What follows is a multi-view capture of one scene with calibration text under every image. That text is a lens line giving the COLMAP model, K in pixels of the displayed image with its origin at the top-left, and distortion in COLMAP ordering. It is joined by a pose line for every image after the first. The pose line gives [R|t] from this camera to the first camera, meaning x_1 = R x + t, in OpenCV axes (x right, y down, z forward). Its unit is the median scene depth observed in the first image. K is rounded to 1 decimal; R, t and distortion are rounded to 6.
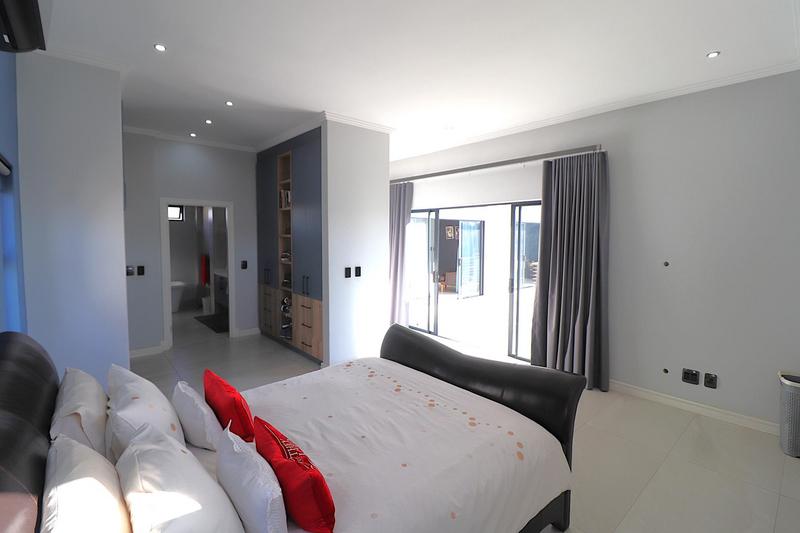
lens RADIAL K [[368.7, 0, 400.8], [0, 368.7, 256.1], [0, 0, 1]] dist [-0.000711, -0.011455]
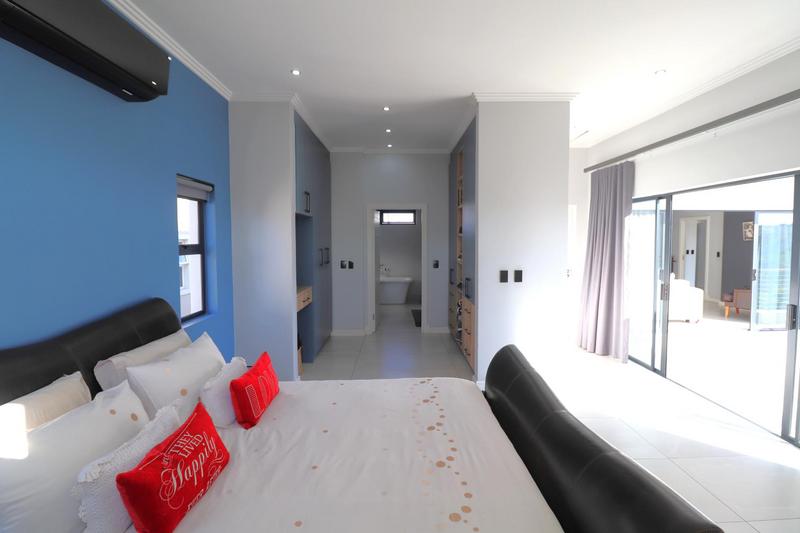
lens RADIAL K [[370.5, 0, 390.3], [0, 370.5, 256.9], [0, 0, 1]] dist [-0.000670, -0.010806]
pose [[0.758234, 0.026286, -0.651453, 0.159766], [-0.031032, 0.999510, 0.004212, 0.003230], [0.651244, 0.017022, 0.758678, 0.136965]]
